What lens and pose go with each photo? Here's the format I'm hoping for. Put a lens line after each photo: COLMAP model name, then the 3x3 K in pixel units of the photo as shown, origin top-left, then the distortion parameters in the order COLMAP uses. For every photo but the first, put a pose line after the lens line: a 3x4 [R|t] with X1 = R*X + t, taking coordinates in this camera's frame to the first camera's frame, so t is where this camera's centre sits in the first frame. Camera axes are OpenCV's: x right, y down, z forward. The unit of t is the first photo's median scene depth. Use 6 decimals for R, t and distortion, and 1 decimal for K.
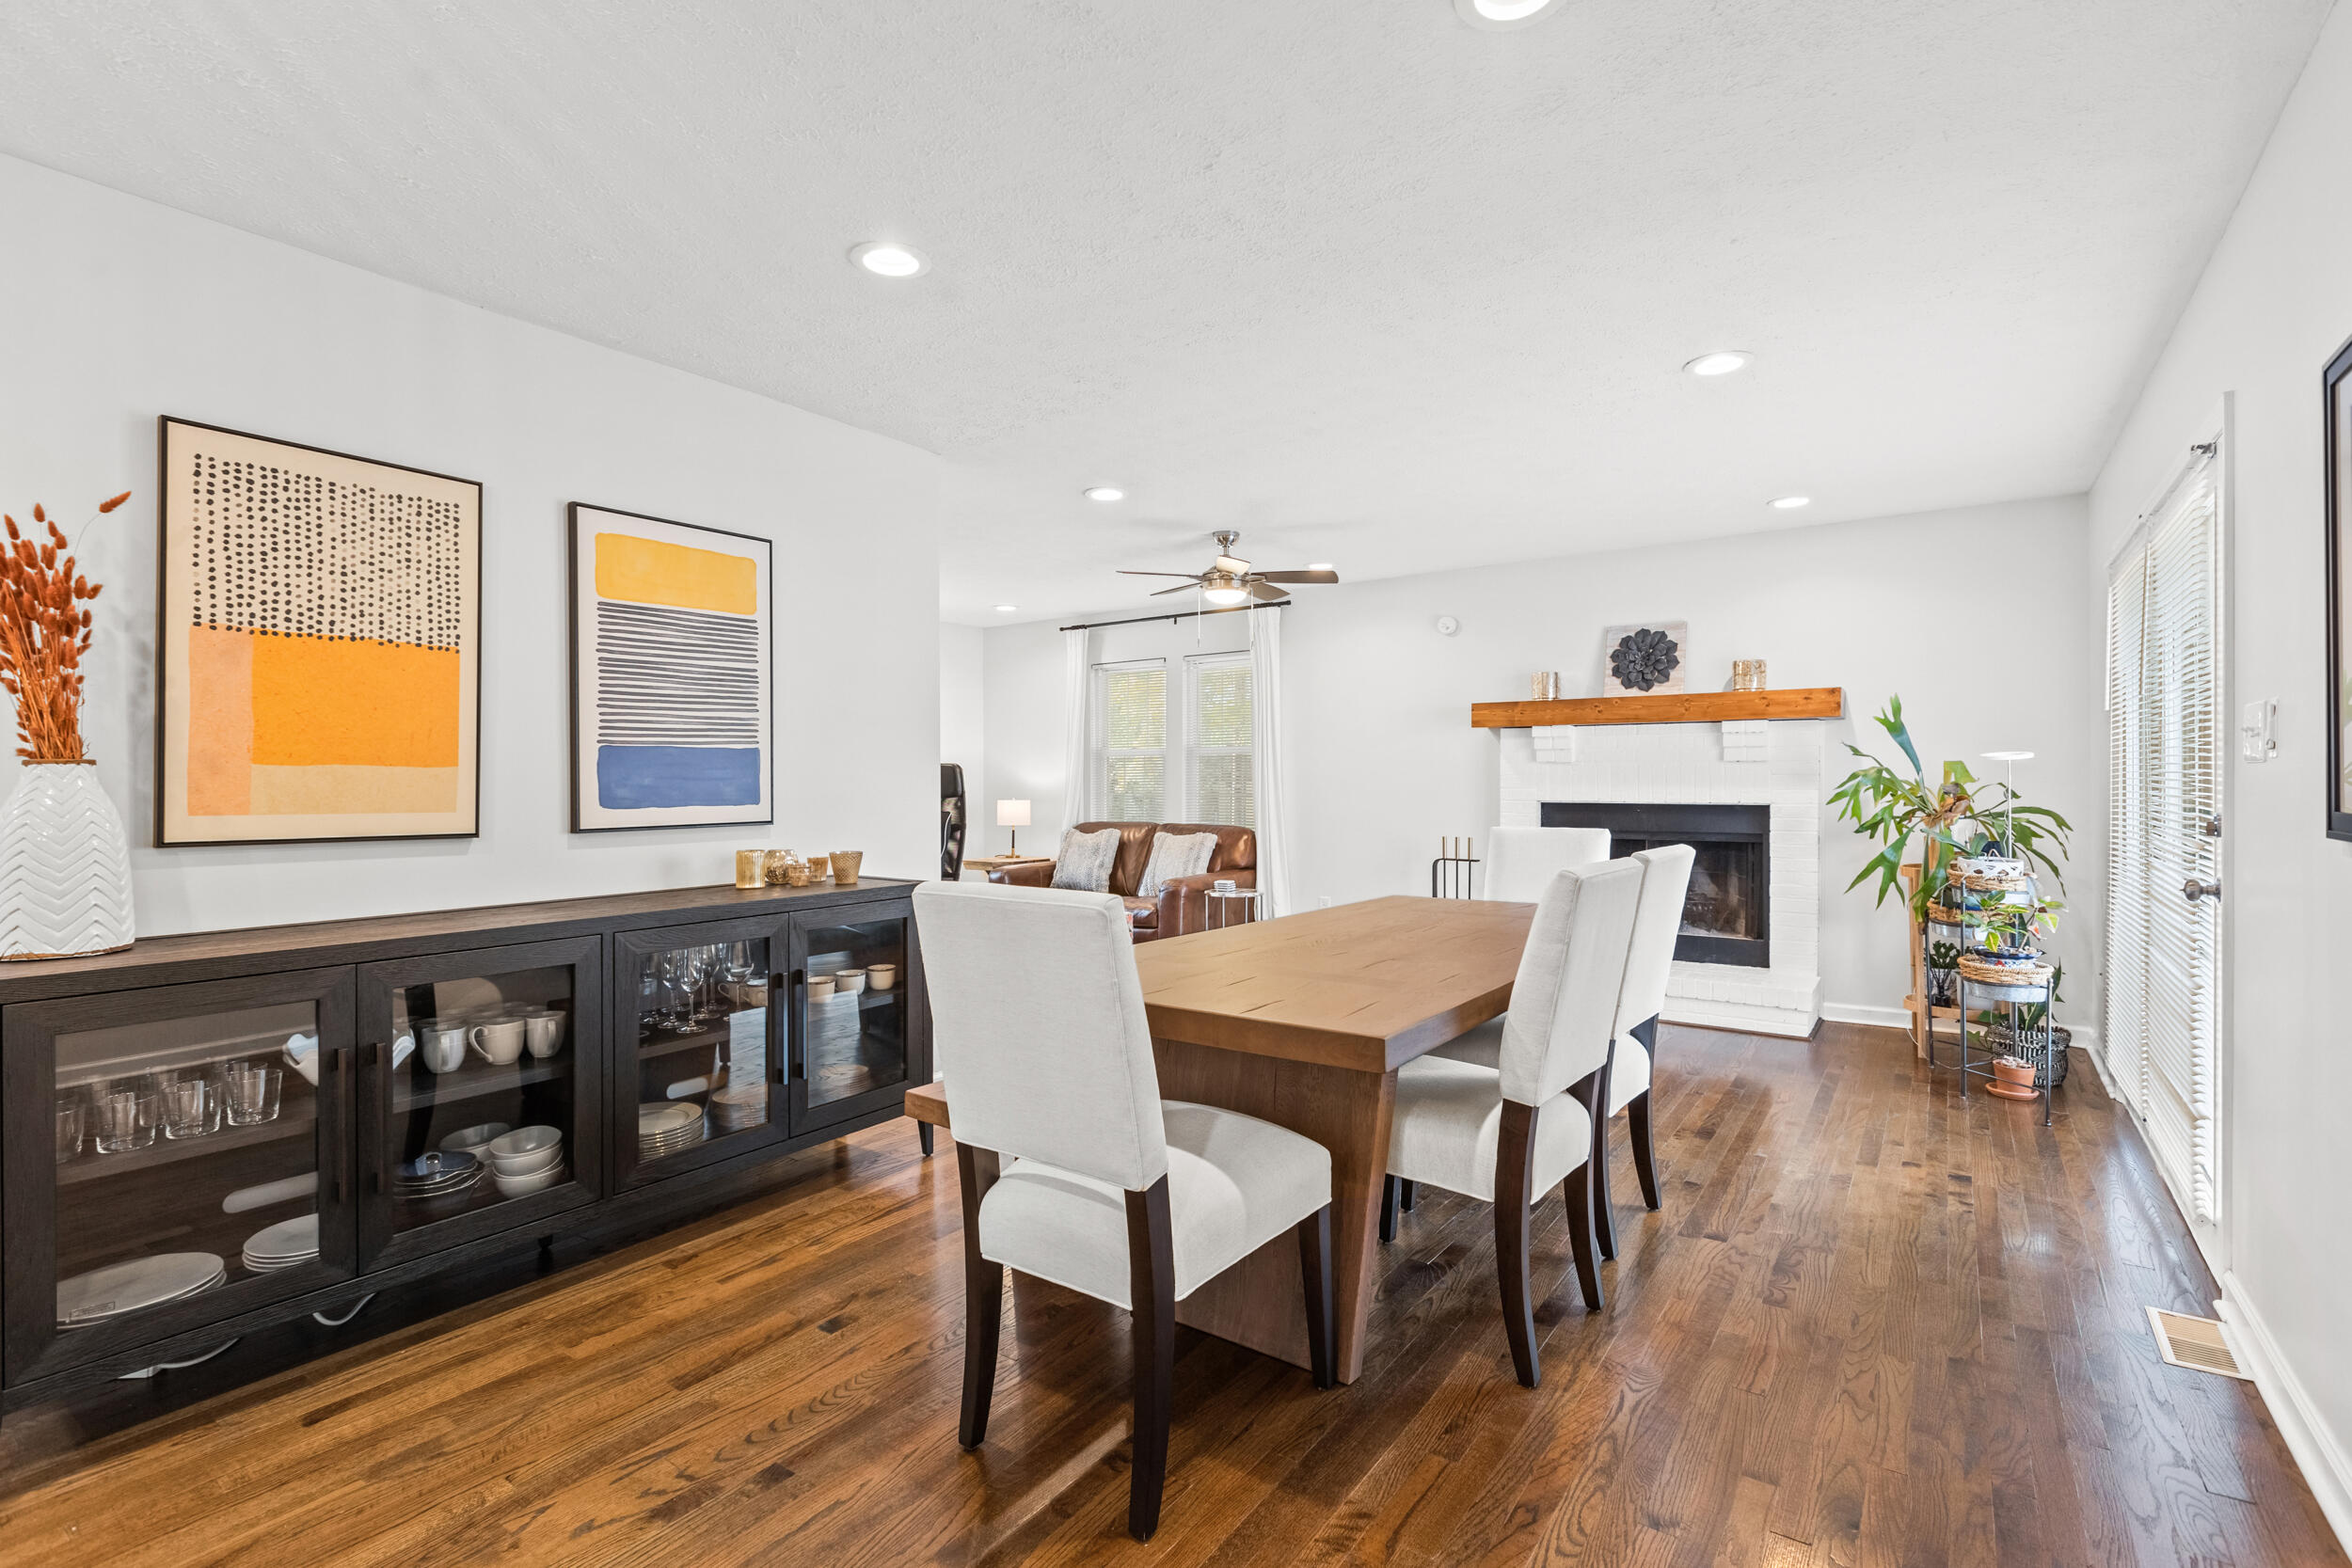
lens RADIAL K [[1077.3, 0, 1183.5], [0, 1077.3, 785.2], [0, 0, 1]] dist [-0.000209, -0.000310]
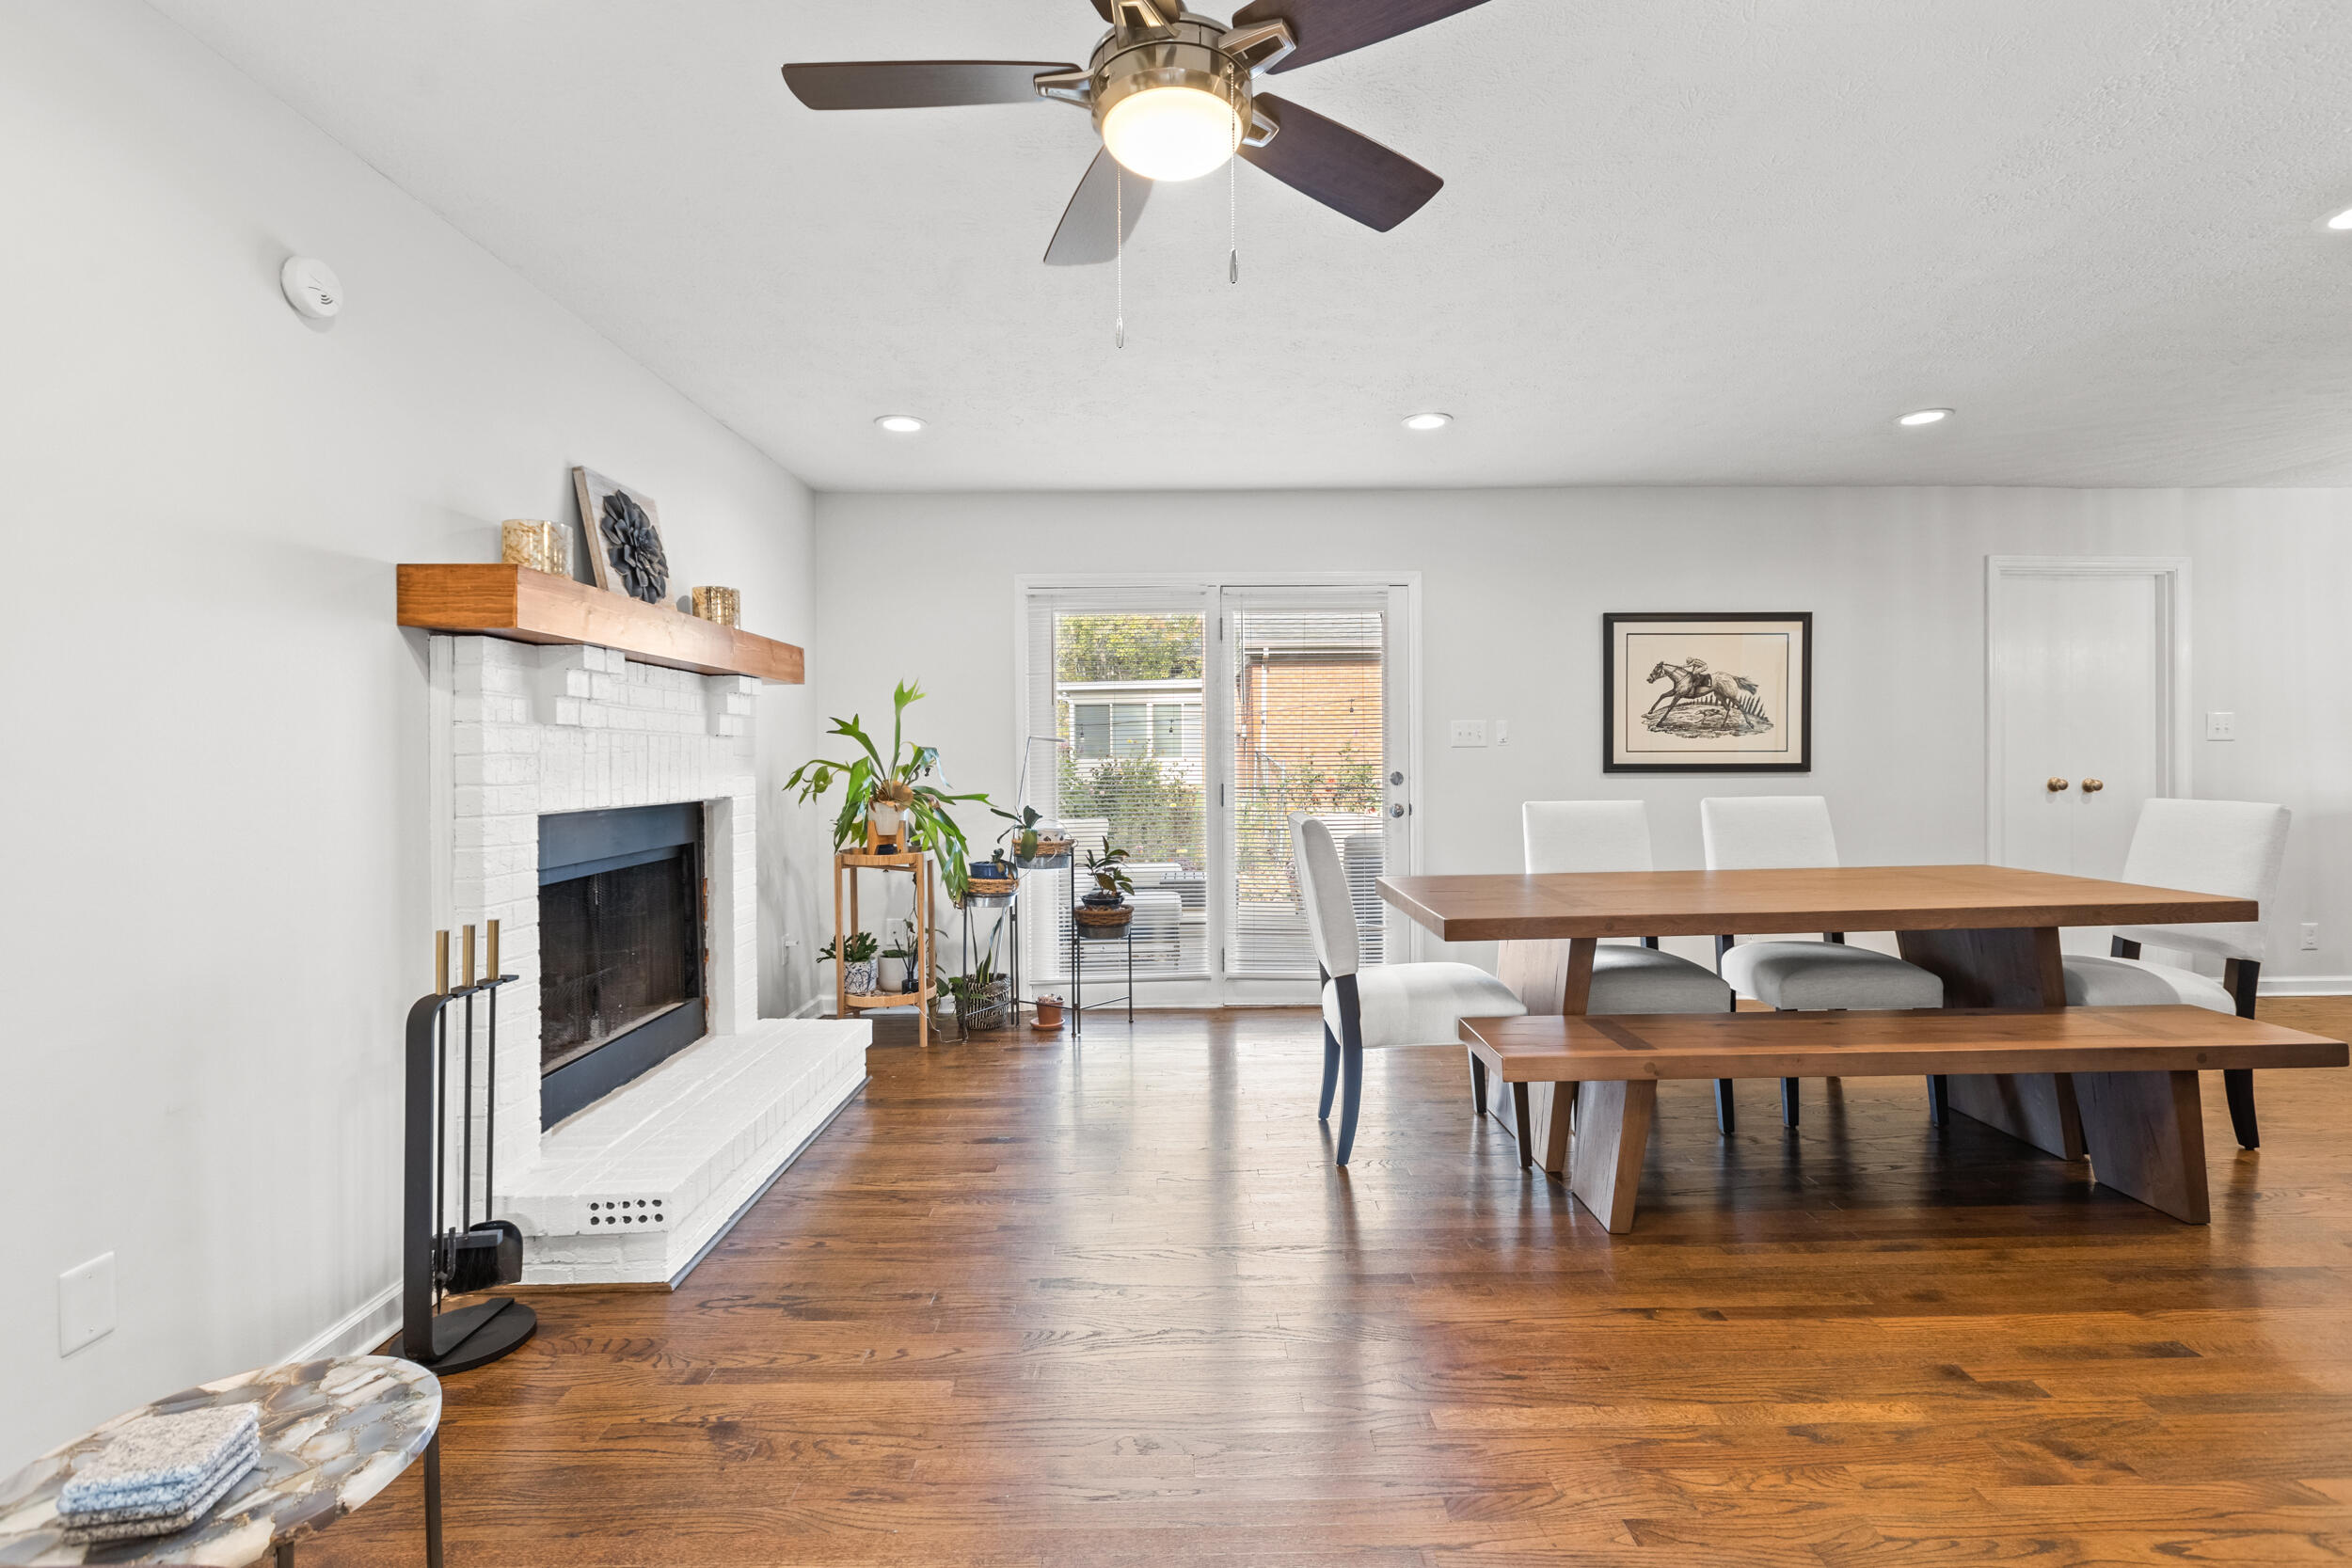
lens RADIAL K [[1061.4, 0, 1182.6], [0, 1061.4, 763.1], [0, 0, 1]] dist [-0.004440, -0.000167]
pose [[-0.588934, 0.003792, 0.808172, -0.203497], [0.015499, 0.999858, 0.006603, -0.005514], [-0.808032, 0.016414, -0.588909, 1.210458]]
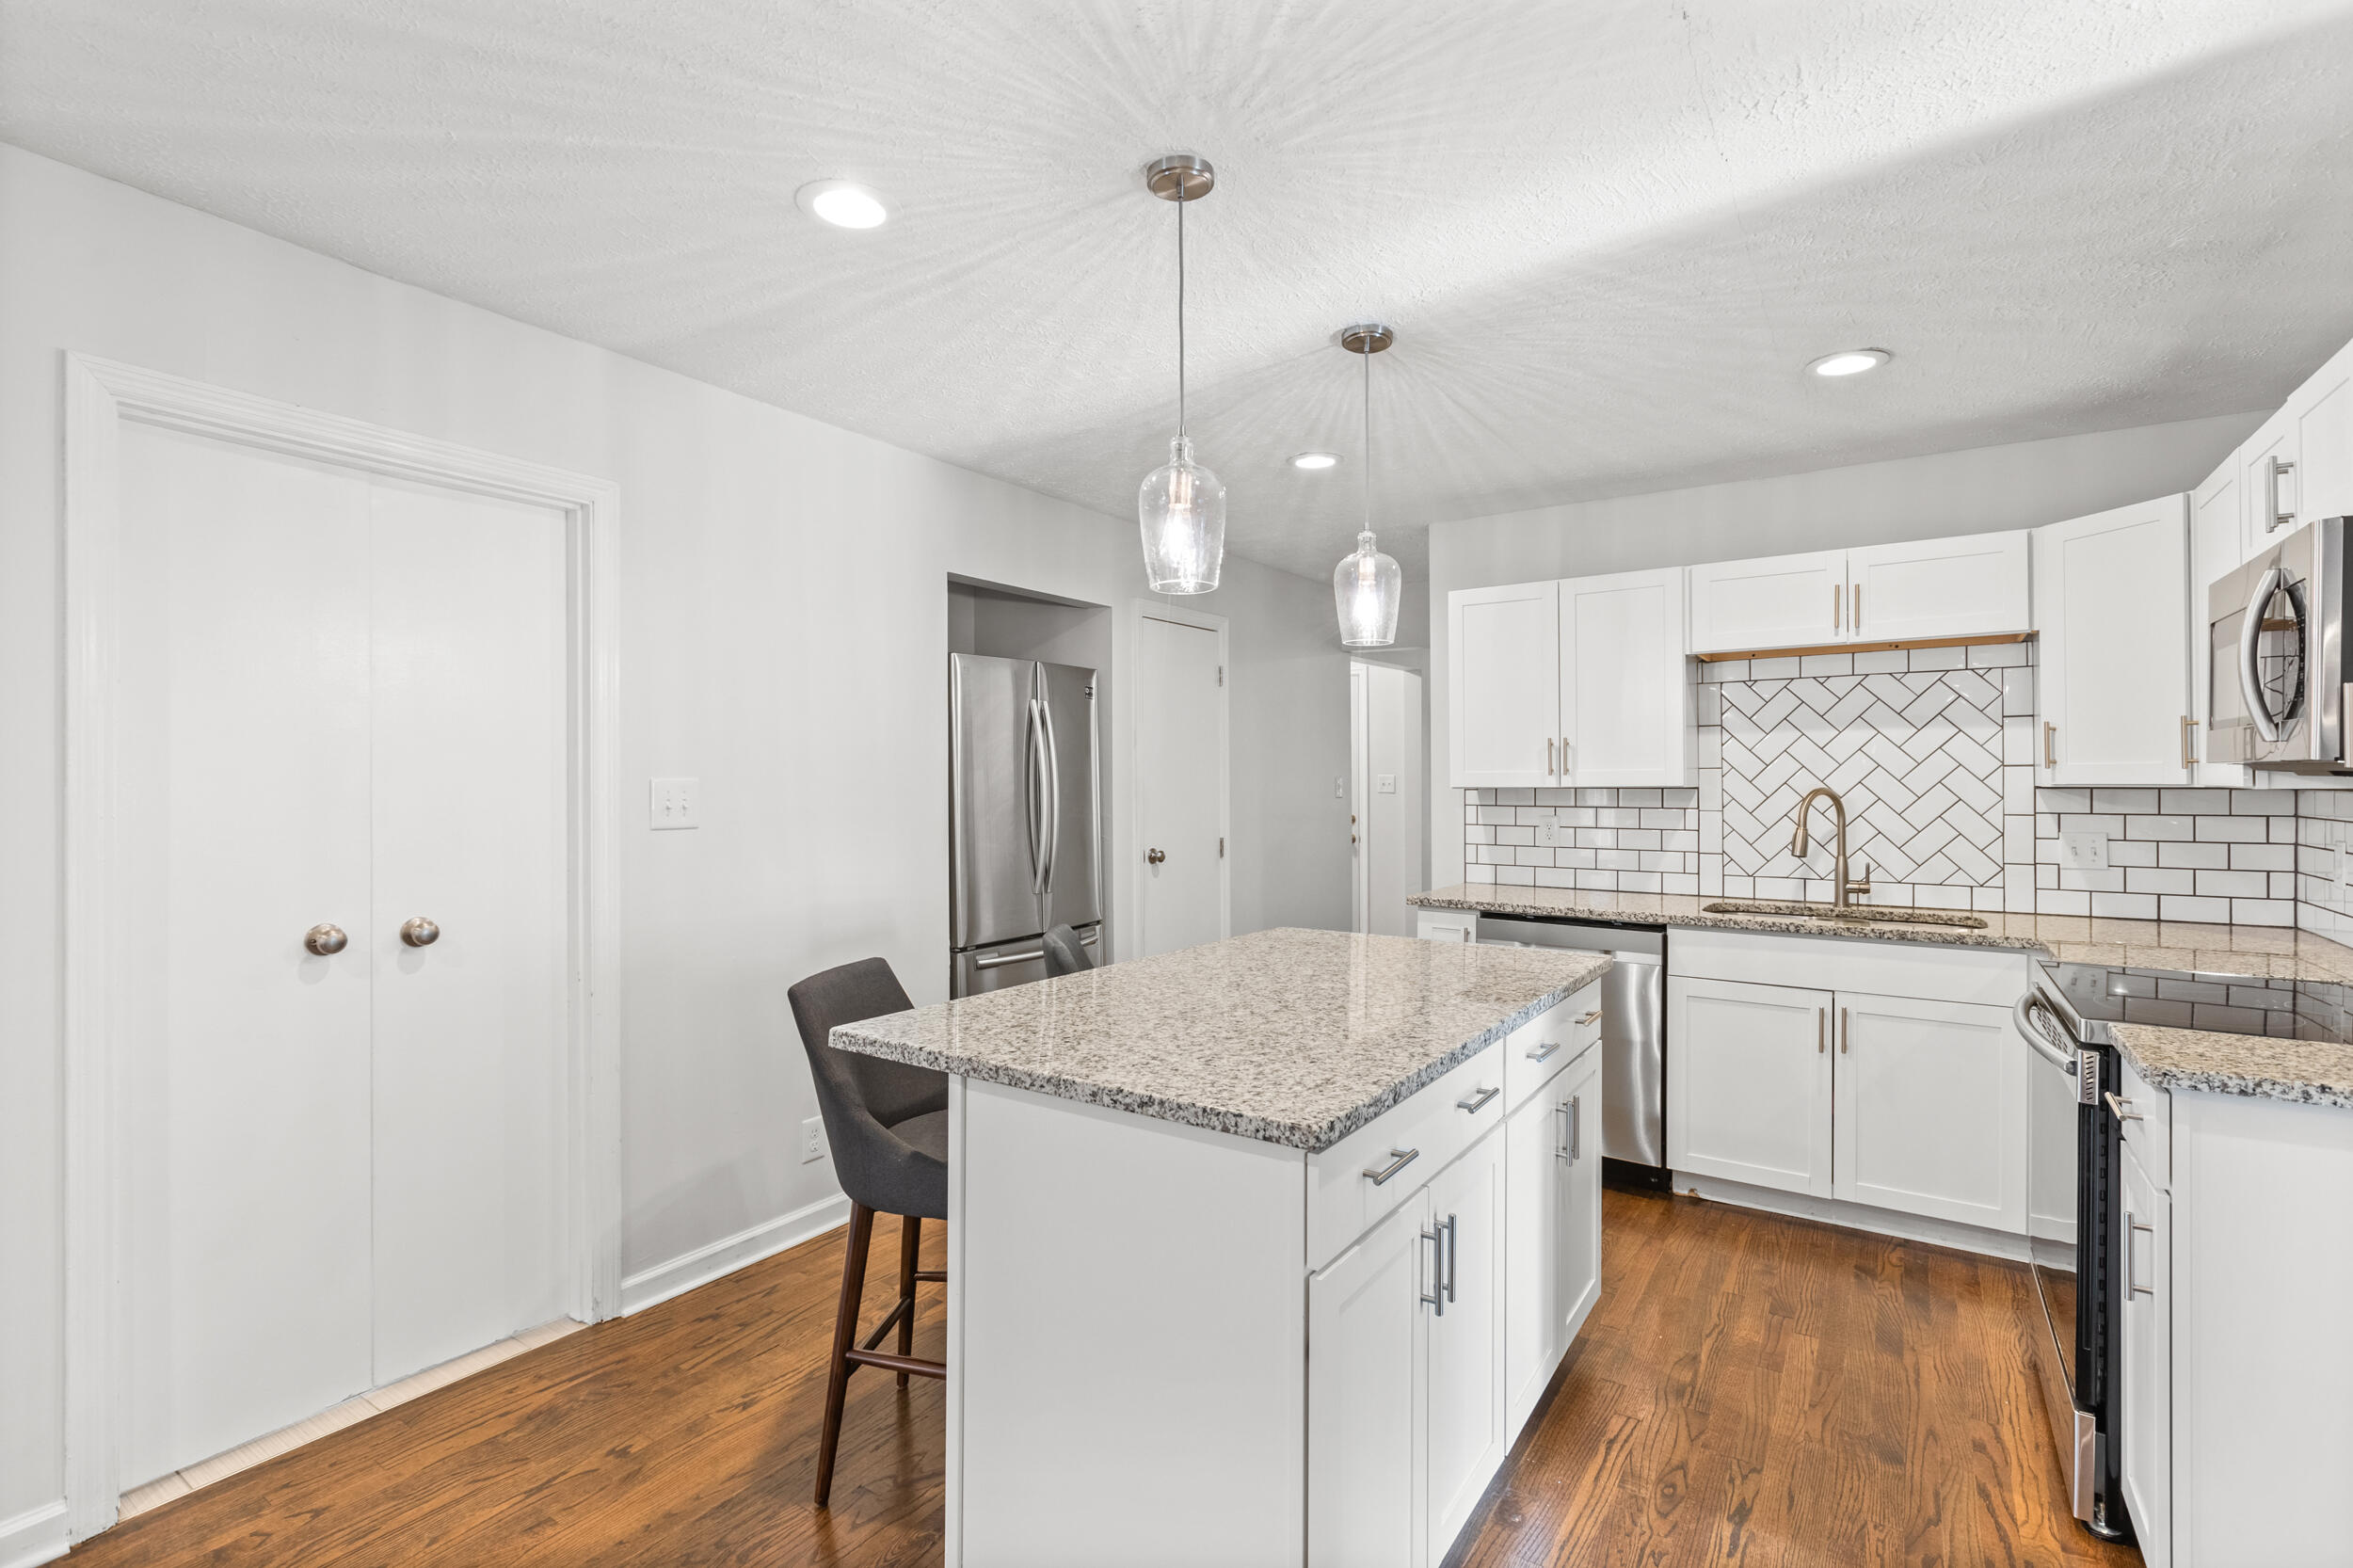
lens RADIAL K [[1077.9, 0, 1184.1], [0, 1077.9, 785.2], [0, 0, 1]] dist [-0.000209, -0.000310]
pose [[-0.999573, 0.006684, -0.028440, -0.223140], [0.006288, 0.999883, 0.013972, -0.033079], [0.028530, 0.013787, -0.999498, 0.418888]]
